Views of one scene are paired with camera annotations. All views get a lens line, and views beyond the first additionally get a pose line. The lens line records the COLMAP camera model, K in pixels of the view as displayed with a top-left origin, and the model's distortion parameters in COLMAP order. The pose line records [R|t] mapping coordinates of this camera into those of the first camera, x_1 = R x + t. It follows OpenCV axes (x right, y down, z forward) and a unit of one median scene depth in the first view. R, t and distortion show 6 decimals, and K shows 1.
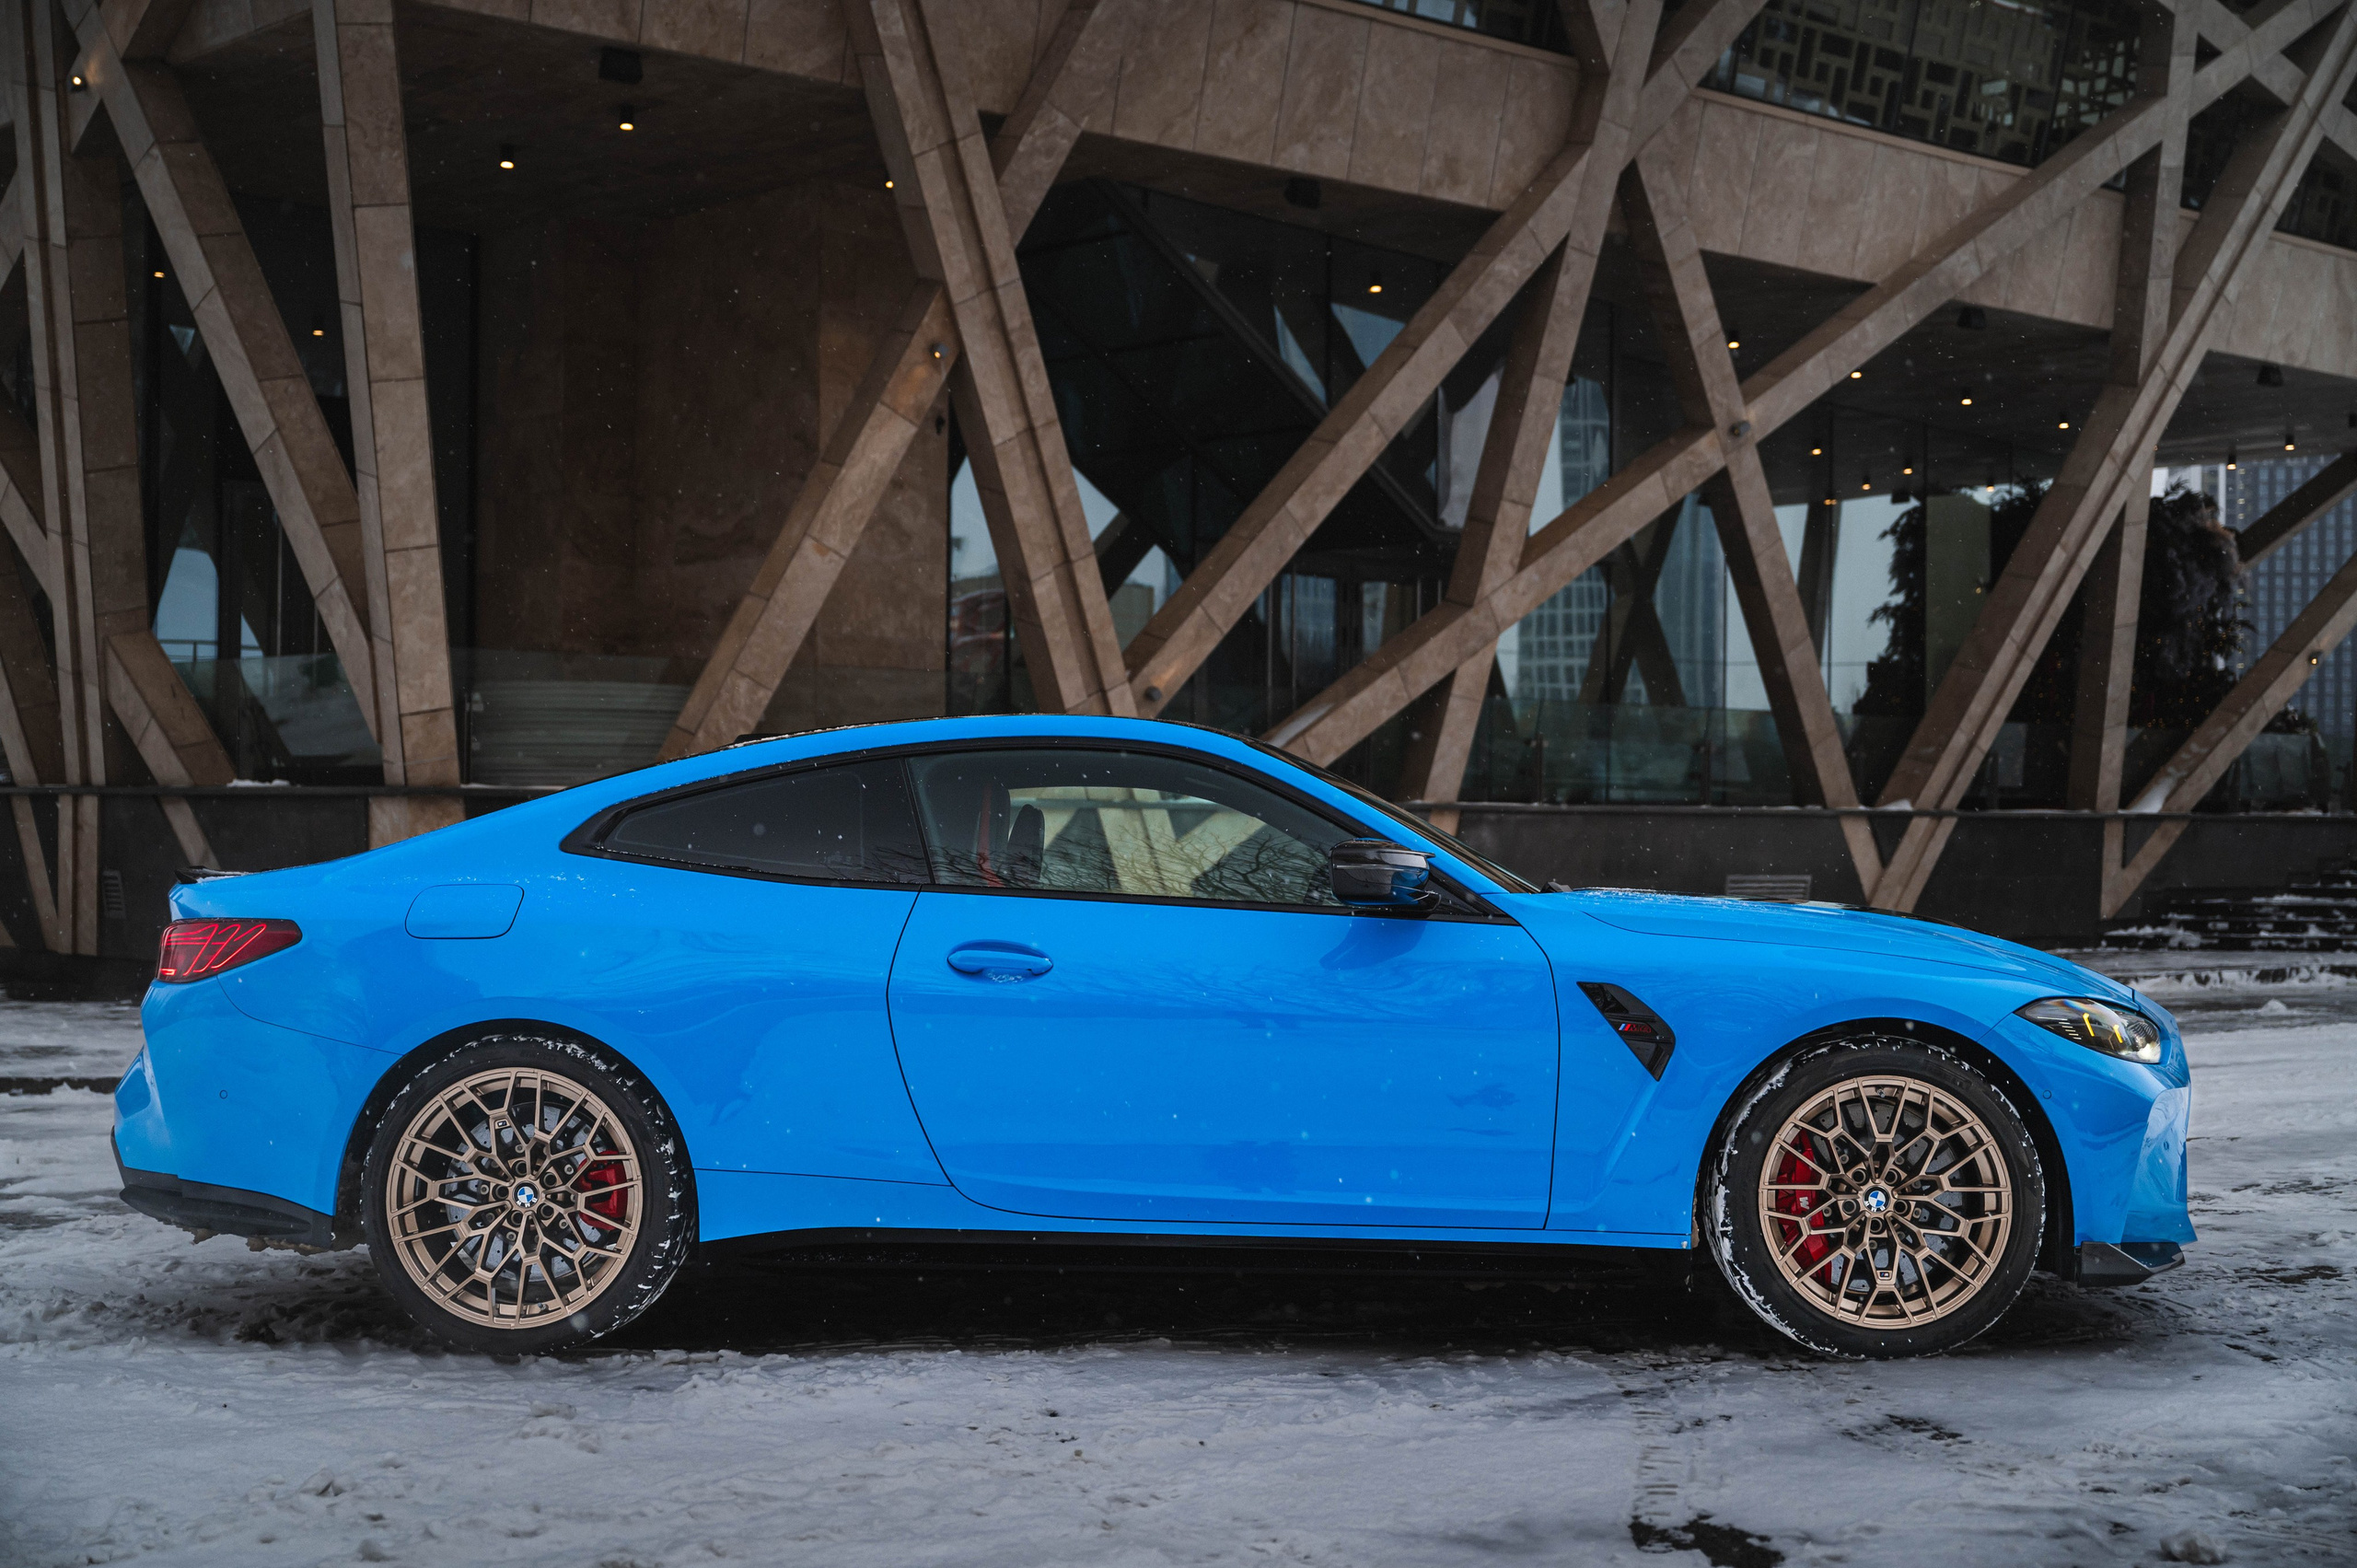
lens RADIAL K [[2690.8, 0, 1178.5], [0, 2690.8, 784.0], [0, 0, 1]] dist [0.001493, 0.011179]
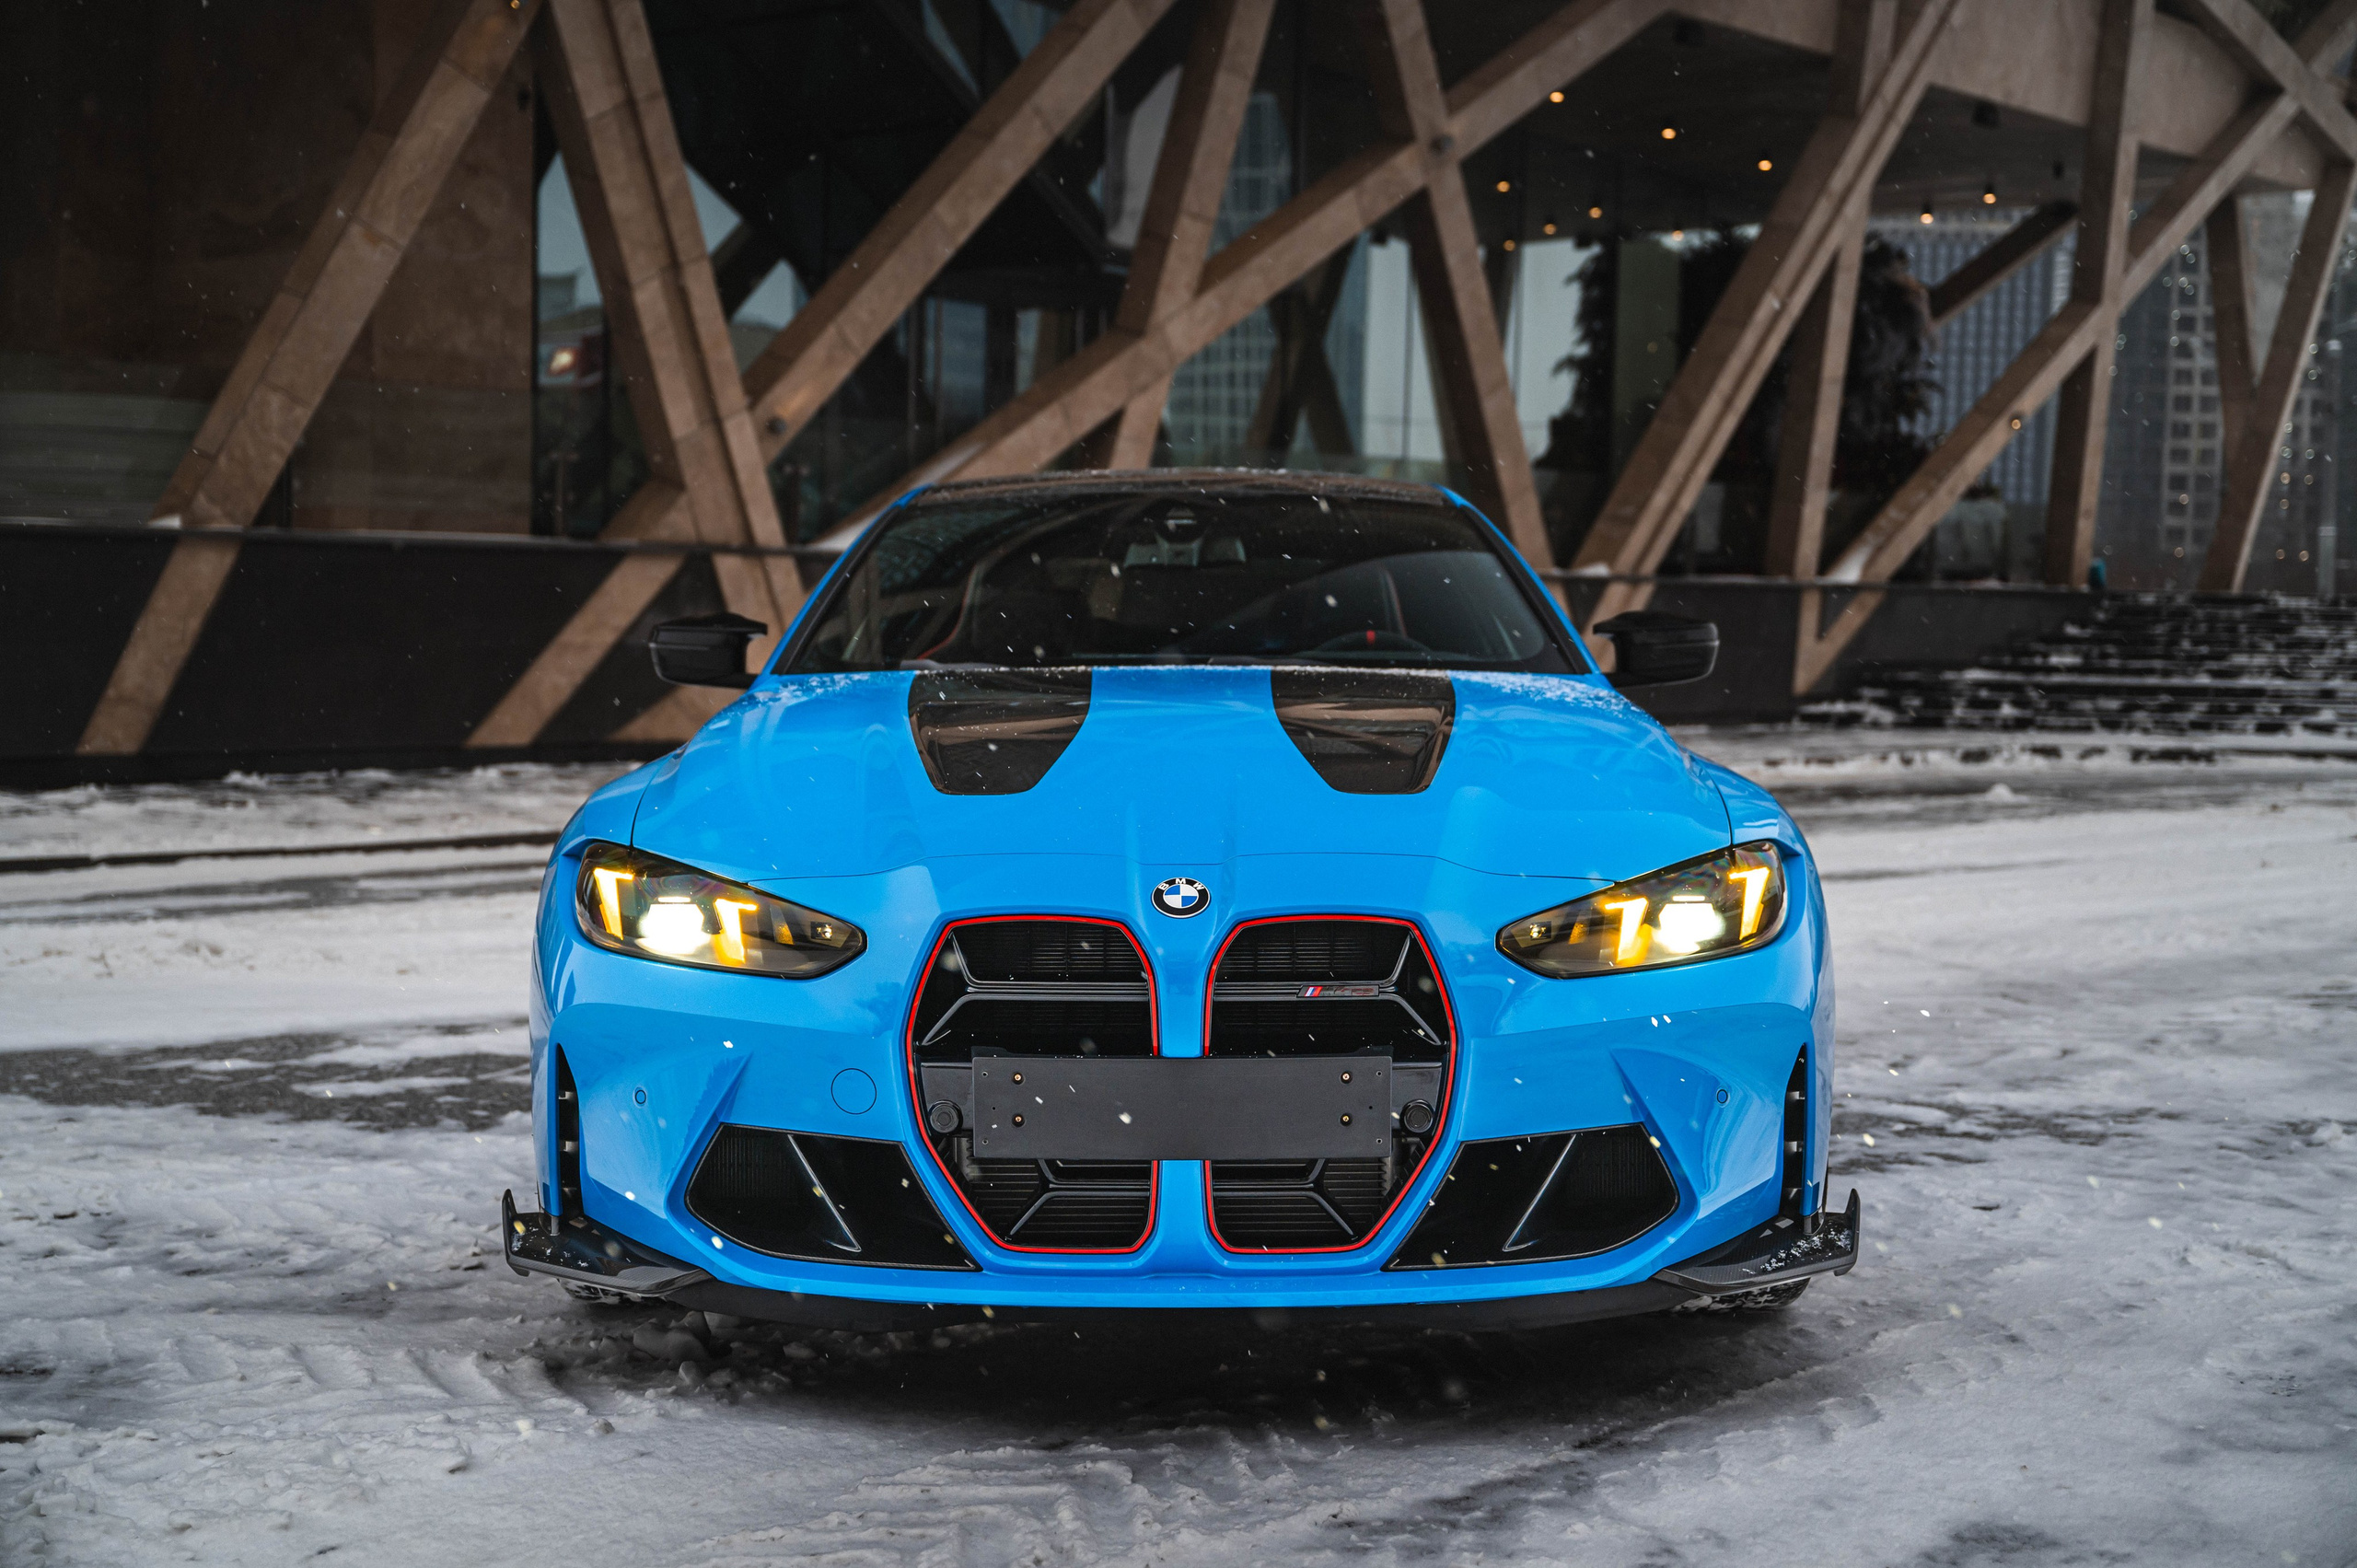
lens RADIAL K [[2731.6, 0, 1178.5], [0, 2731.6, 784.0], [0, 0, 1]] dist [0.002398, 0.013820]
pose [[0.990764, 0.004424, 0.135529, -0.000249], [-0.016261, 0.996131, 0.086363, 0.002996], [-0.134622, -0.087769, 0.987002, 0.104775]]
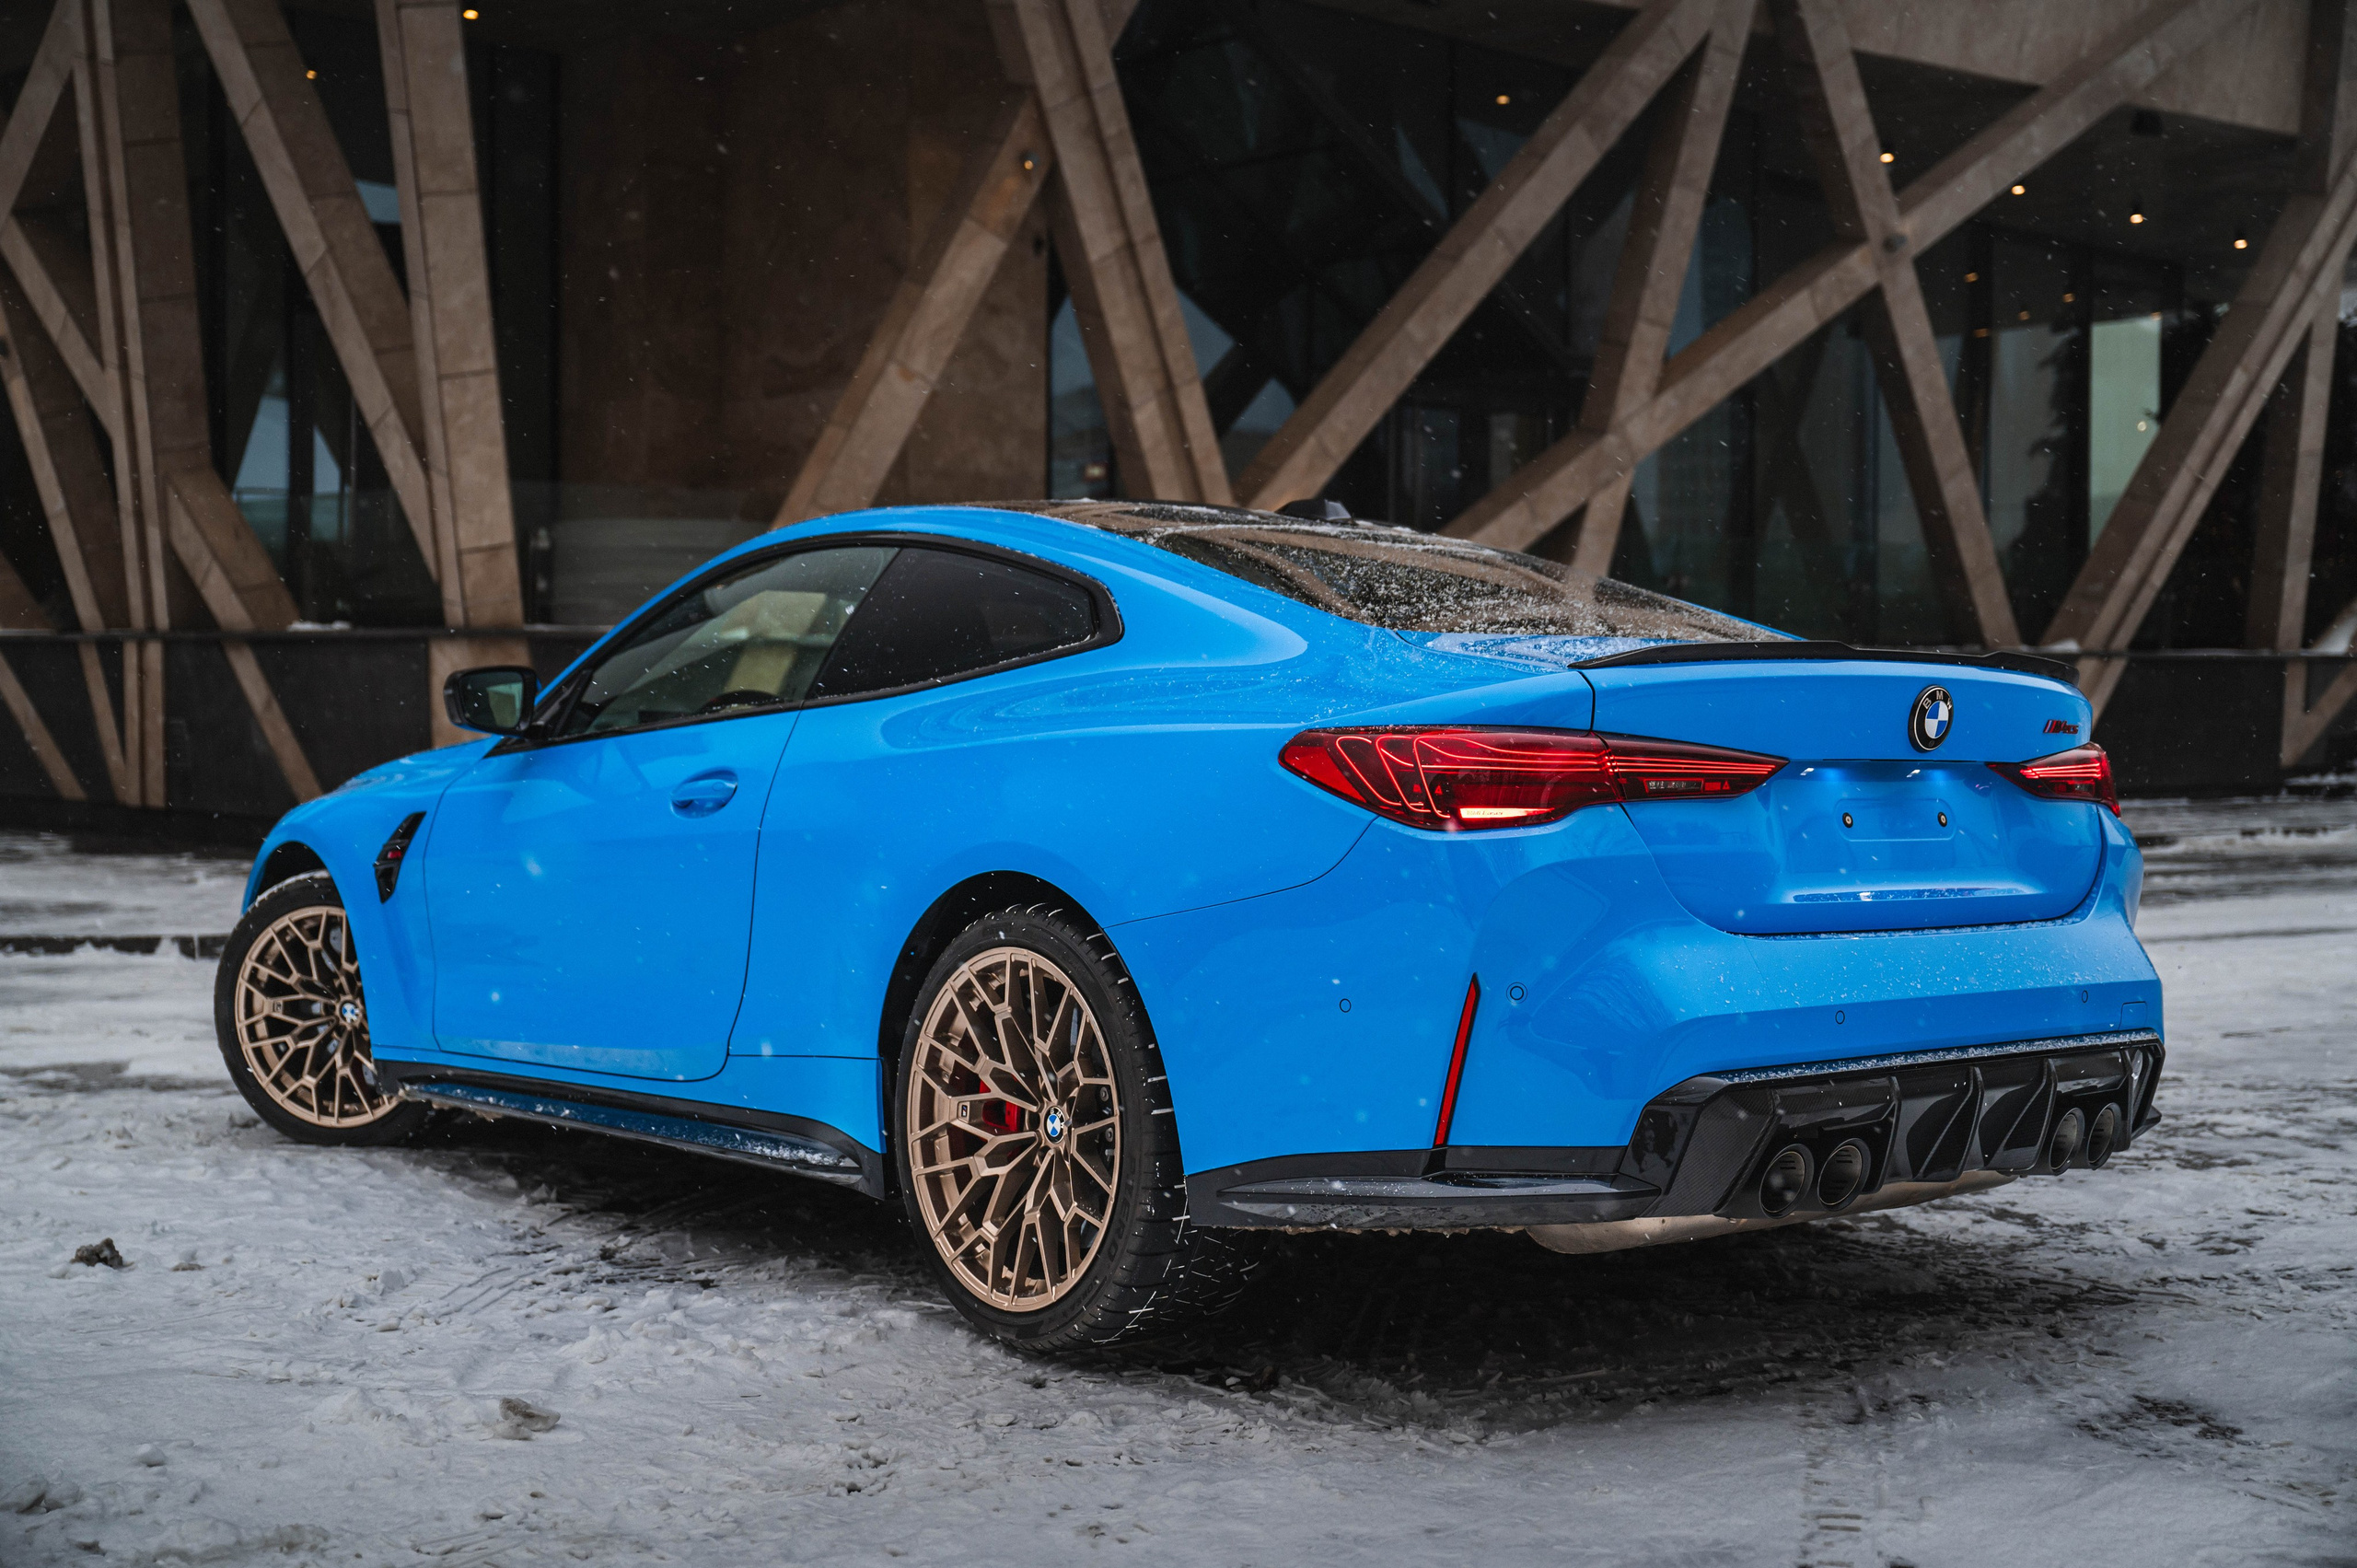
lens RADIAL K [[2670.7, 0, 1177.7], [0, 2670.7, 707.5], [0, 0, 1]] dist [0.011127, -0.011402]
pose [[0.998618, -0.003615, -0.052432, 0.008771], [0.004941, 0.999671, 0.025173, 0.005136], [0.052324, -0.025397, 0.998307, 0.060488]]
